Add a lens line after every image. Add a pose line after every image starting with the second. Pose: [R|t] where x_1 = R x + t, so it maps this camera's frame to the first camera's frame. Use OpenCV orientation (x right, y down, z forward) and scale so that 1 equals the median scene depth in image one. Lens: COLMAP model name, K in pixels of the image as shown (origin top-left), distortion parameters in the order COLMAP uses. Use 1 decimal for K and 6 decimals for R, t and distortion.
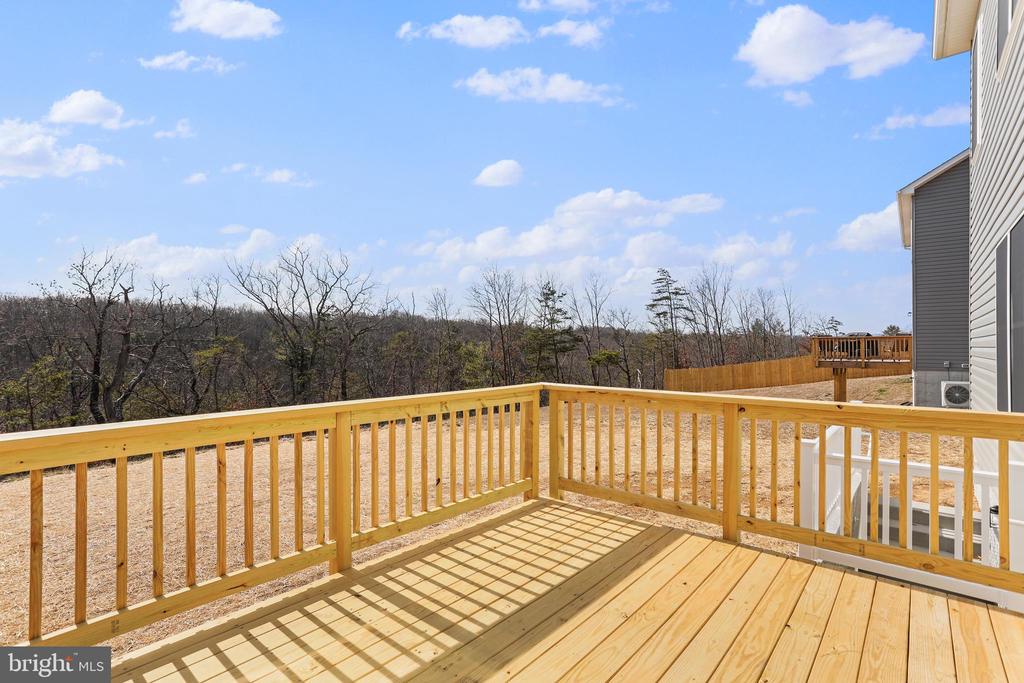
lens RADIAL K [[500.7, 0, 509.0], [0, 500.7, 351.2], [0, 0, 1]] dist [-0.055105, 0.029647]
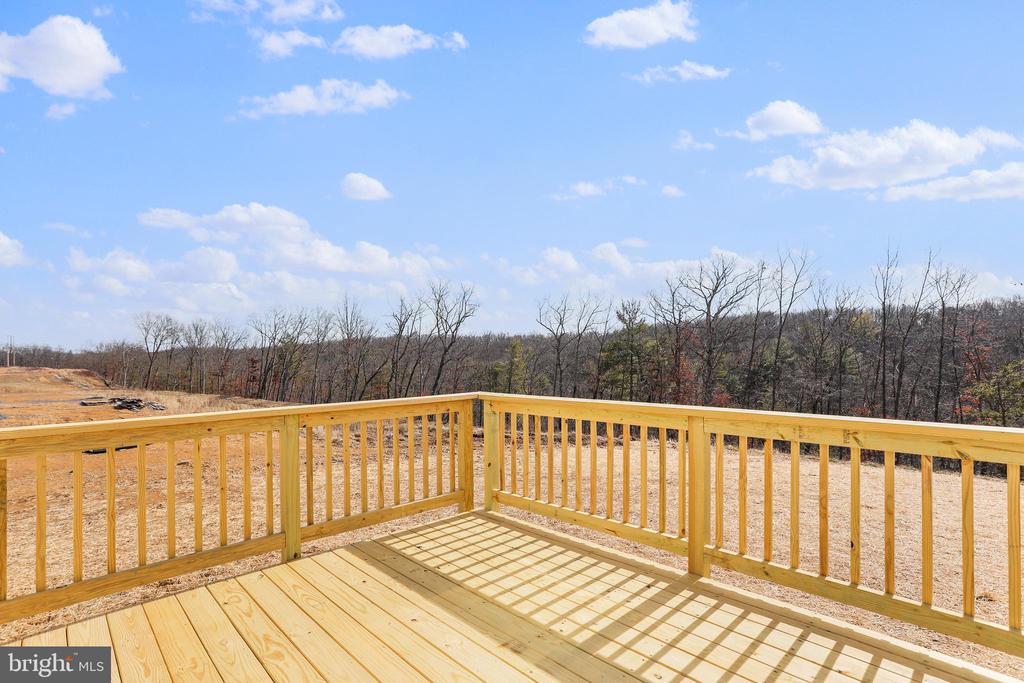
lens RADIAL K [[500.7, 0, 509.0], [0, 500.7, 351.2], [0, 0, 1]] dist [-0.055105, 0.029647]
pose [[-0.117399, -0.003251, -0.993079, 0.789345], [0.008873, 0.999951, -0.004322, -0.012365], [0.993045, -0.009319, -0.117365, 0.824931]]
